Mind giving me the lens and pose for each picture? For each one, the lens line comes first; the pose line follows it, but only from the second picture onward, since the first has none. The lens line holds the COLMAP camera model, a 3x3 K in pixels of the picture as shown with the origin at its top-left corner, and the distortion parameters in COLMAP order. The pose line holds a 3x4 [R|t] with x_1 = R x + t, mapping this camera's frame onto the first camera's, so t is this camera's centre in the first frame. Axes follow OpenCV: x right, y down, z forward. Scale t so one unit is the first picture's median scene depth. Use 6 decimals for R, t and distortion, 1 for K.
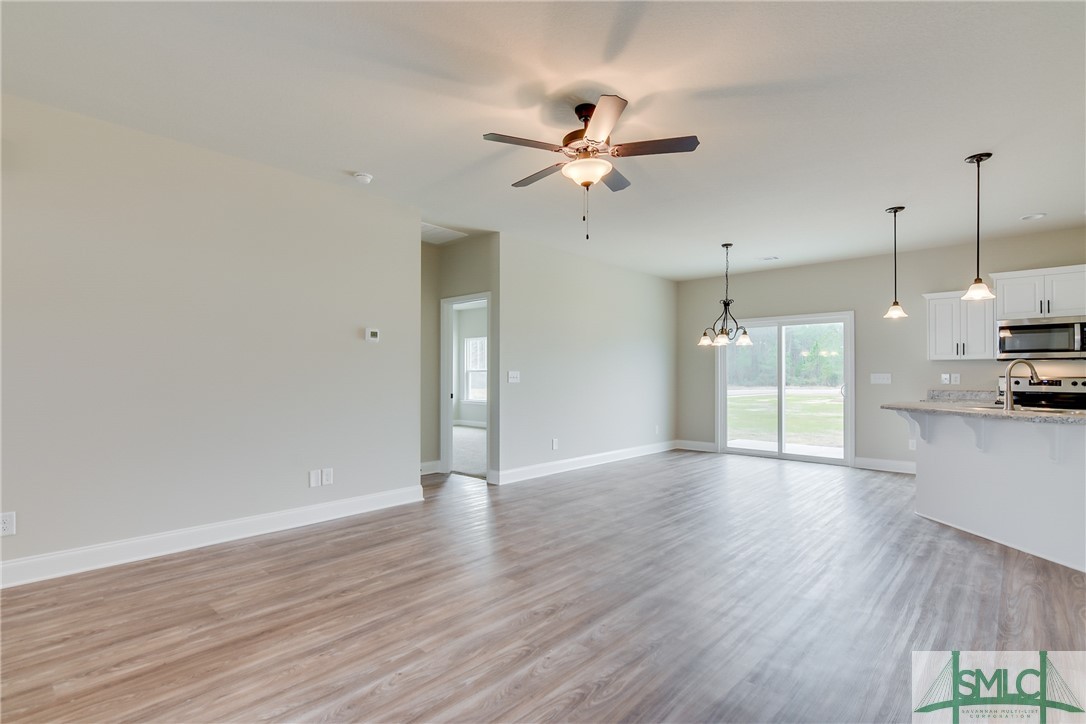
lens RADIAL K [[519.4, 0, 539.6], [0, 519.4, 373.2], [0, 0, 1]] dist [0.018251, -0.010256]
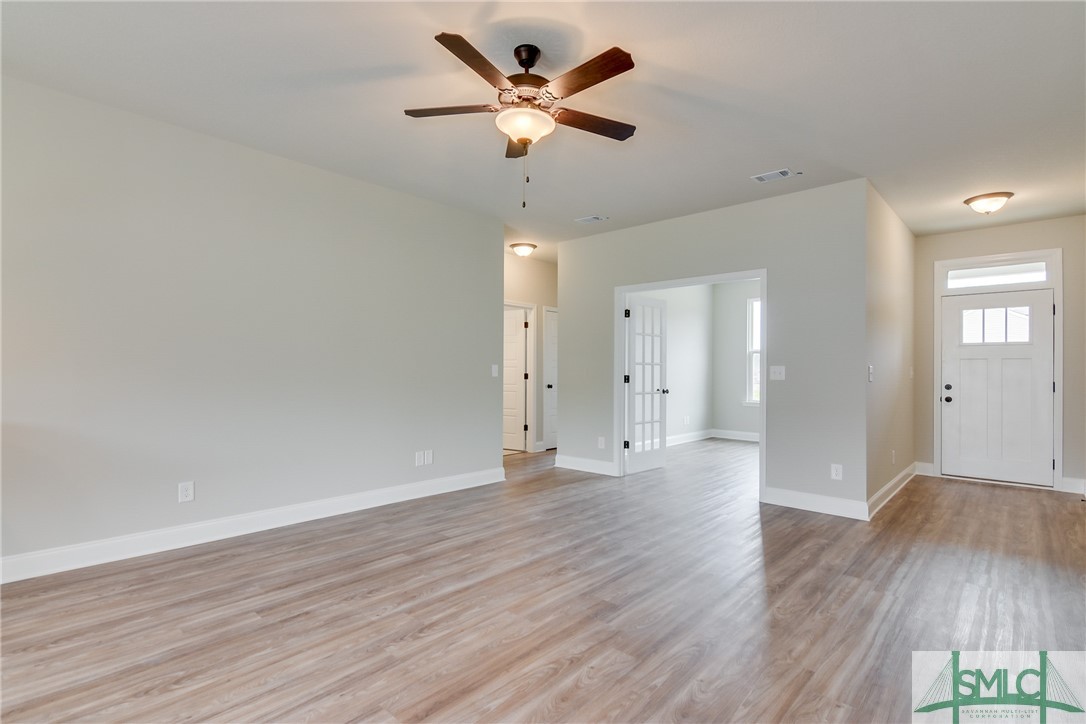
lens RADIAL K [[519.4, 0, 539.6], [0, 519.4, 373.2], [0, 0, 1]] dist [0.018251, -0.010256]
pose [[-0.999954, -0.009583, -0.000610, 0.055710], [-0.009583, 0.999954, -0.000083, 0.009458], [0.000611, -0.000077, -1.000000, 1.588315]]
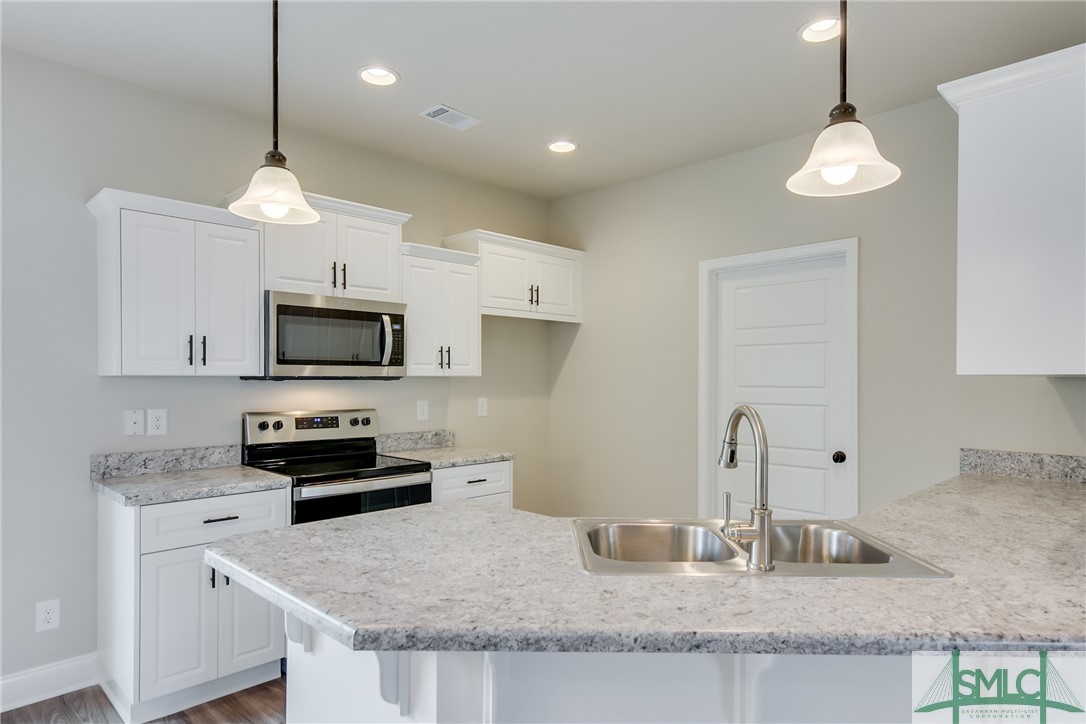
lens RADIAL K [[642.0, 0, 533.3], [0, 642.0, 383.0], [0, 0, 1]] dist [0.028288, 0.000053]
pose [[0.048492, -0.010542, 0.998768, 0.536522], [-0.007971, 0.999908, 0.010941, -0.046950], [-0.998792, -0.008492, 0.048403, 1.196641]]
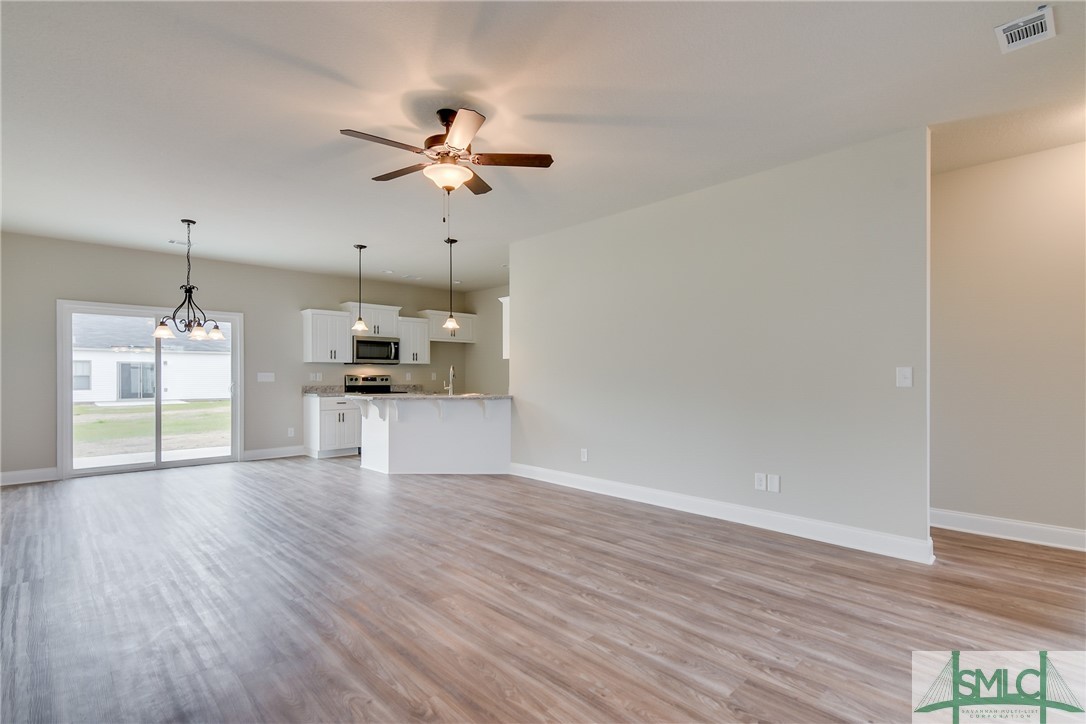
lens RADIAL K [[519.4, 0, 539.6], [0, 519.4, 373.2], [0, 0, 1]] dist [0.018251, -0.010256]
pose [[0.064614, 0.003495, 0.997904, -0.800067], [-0.005474, 0.999980, -0.003147, 0.004458], [-0.997895, -0.005260, 0.064632, 0.650956]]
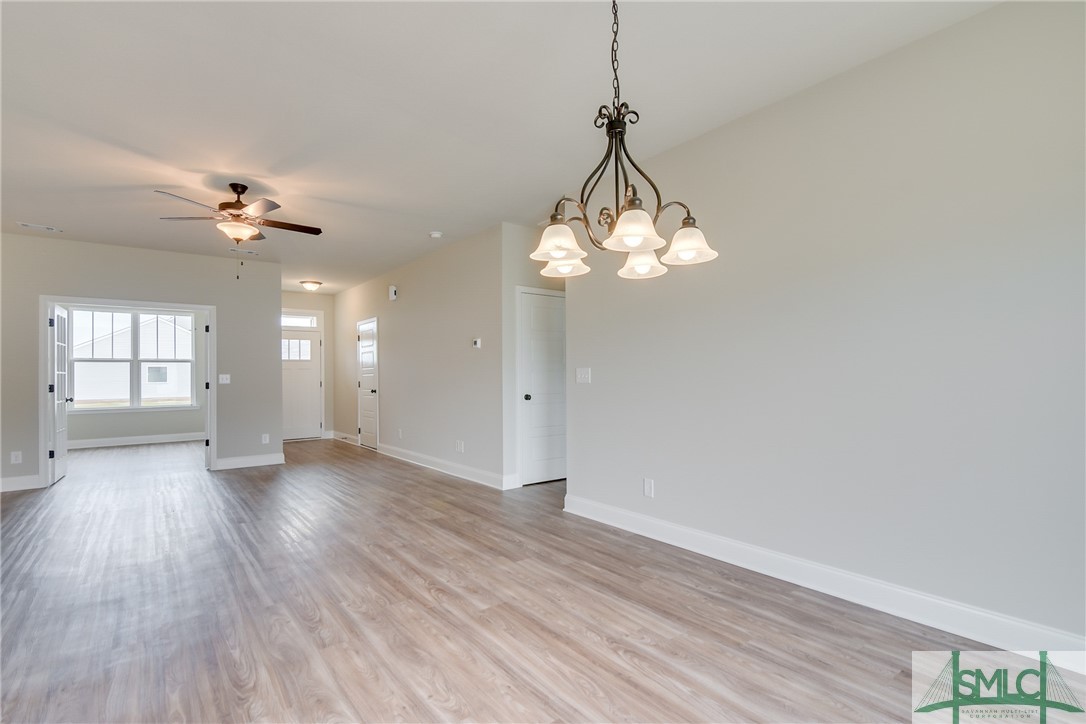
lens RADIAL K [[519.4, 0, 539.6], [0, 519.4, 373.2], [0, 0, 1]] dist [0.018251, -0.010256]
pose [[-0.171822, -0.003294, -0.985122, 1.137427], [0.015572, 0.999860, -0.006059, 0.011651], [0.985005, -0.016381, -0.171747, 1.742994]]
